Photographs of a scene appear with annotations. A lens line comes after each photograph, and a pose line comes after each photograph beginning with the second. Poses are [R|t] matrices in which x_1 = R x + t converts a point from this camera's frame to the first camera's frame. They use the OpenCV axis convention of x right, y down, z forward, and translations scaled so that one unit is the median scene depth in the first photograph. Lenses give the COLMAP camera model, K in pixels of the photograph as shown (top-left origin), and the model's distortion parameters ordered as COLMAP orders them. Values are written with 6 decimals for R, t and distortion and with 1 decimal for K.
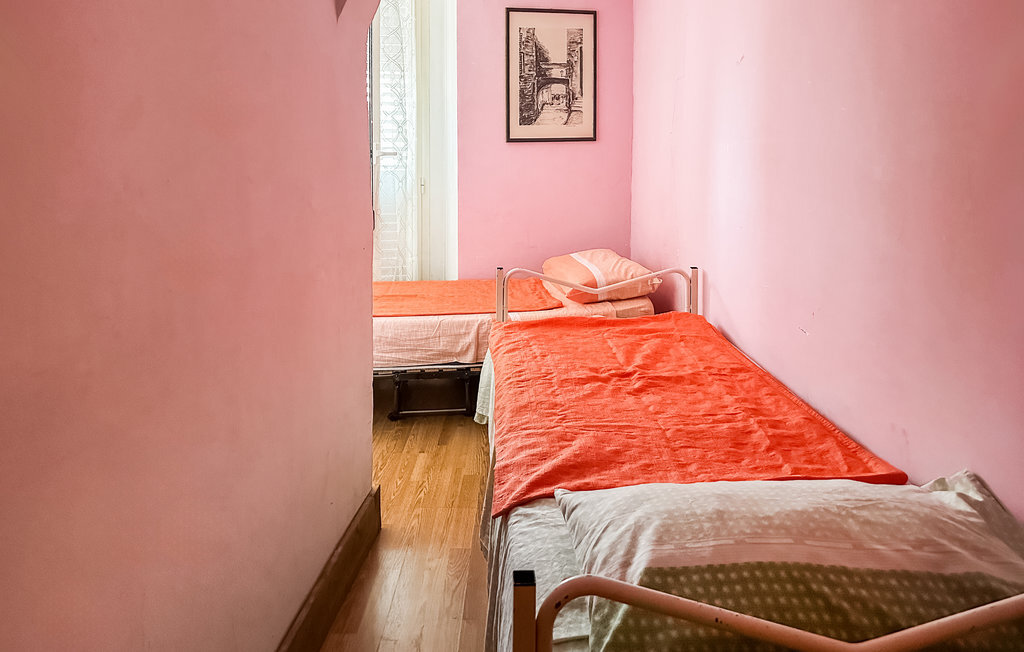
lens RADIAL K [[749.6, 0, 511.8], [0, 749.6, 286.7], [0, 0, 1]] dist [-0.002907, -0.004565]
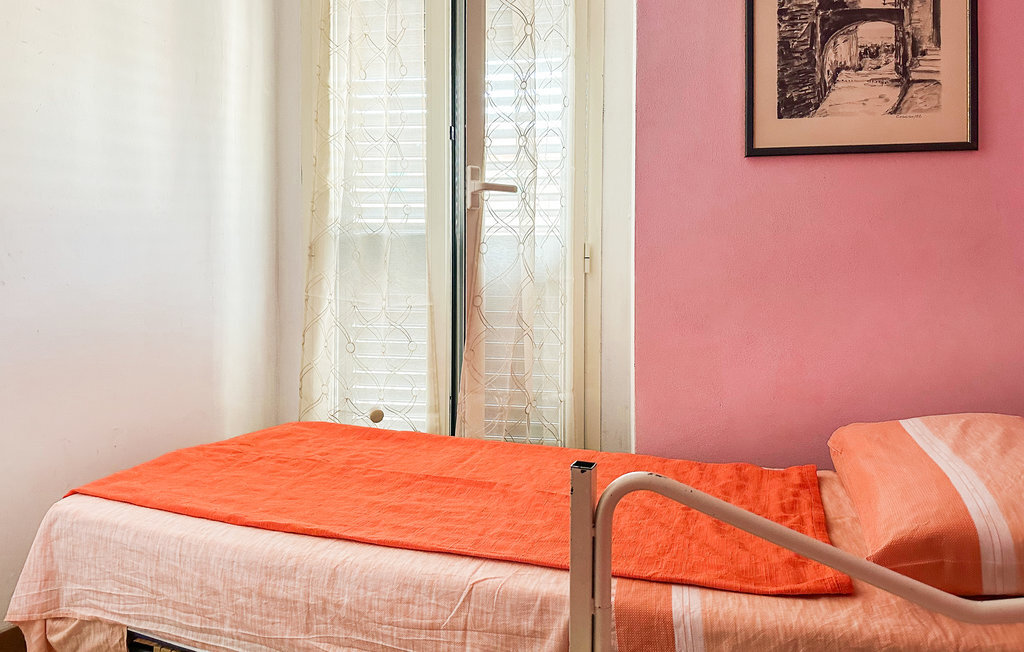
lens RADIAL K [[749.6, 0, 511.8], [0, 749.6, 286.7], [0, 0, 1]] dist [-0.002907, -0.004565]
pose [[0.898687, 0.014951, -0.438336, 0.065203], [-0.086475, 0.985840, -0.143669, -0.037748], [0.429982, 0.167018, 0.887255, 0.549918]]
